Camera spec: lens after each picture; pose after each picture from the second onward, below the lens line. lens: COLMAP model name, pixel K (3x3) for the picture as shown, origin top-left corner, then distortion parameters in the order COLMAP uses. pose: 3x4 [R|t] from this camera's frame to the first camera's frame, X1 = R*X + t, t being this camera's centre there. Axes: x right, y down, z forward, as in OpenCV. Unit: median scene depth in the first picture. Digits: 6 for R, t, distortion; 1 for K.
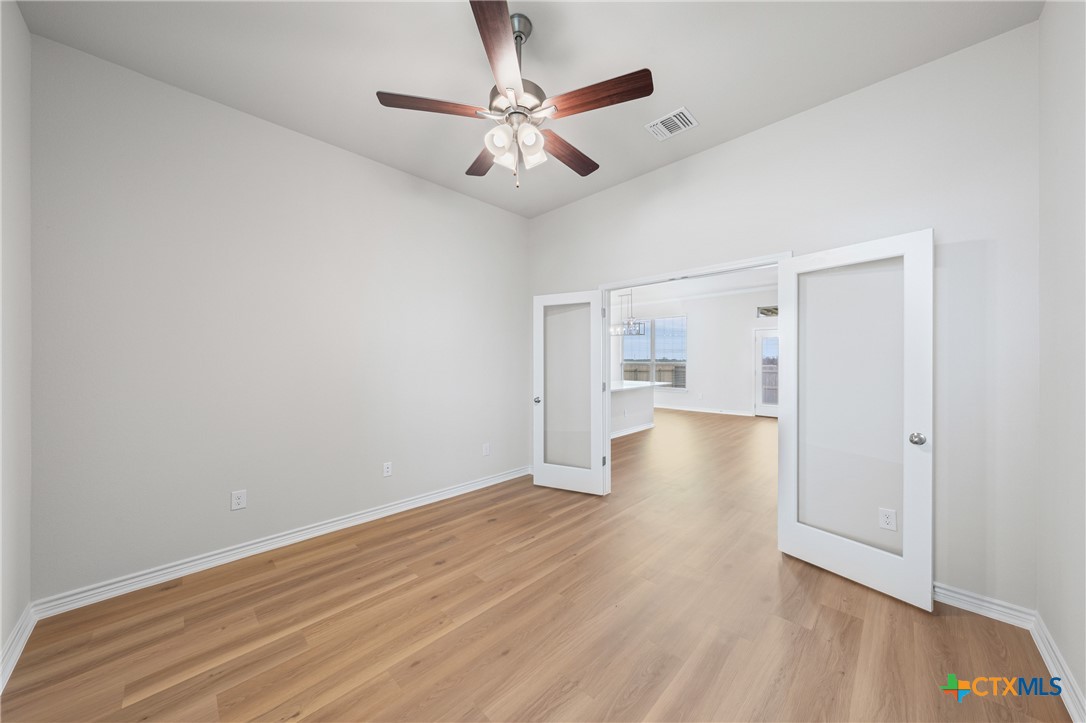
lens RADIAL K [[367.9, 0, 543.0], [0, 367.9, 361.5], [0, 0, 1]] dist [-0.000151, -0.000009]
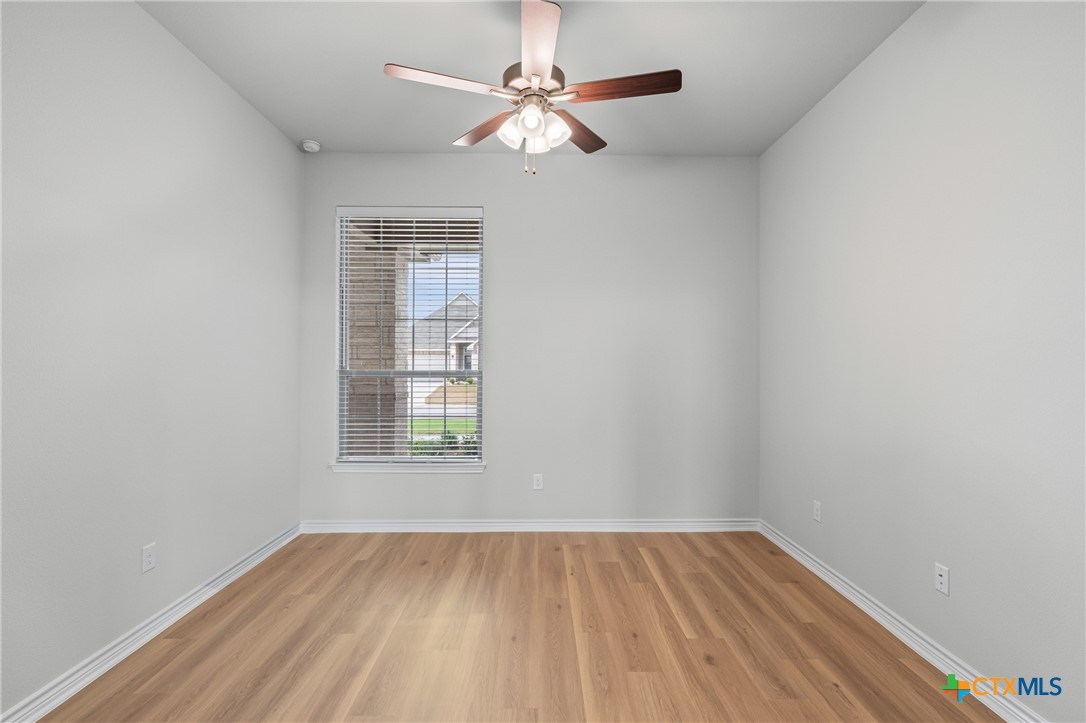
lens RADIAL K [[514.3, 0, 543.0], [0, 514.3, 361.5], [0, 0, 1]] dist [0.000238, 0.000060]
pose [[-0.709622, -0.002480, -0.704579, 0.713295], [-0.002624, 0.999996, -0.000878, -0.004429], [0.704578, 0.001226, -0.709626, 1.700429]]
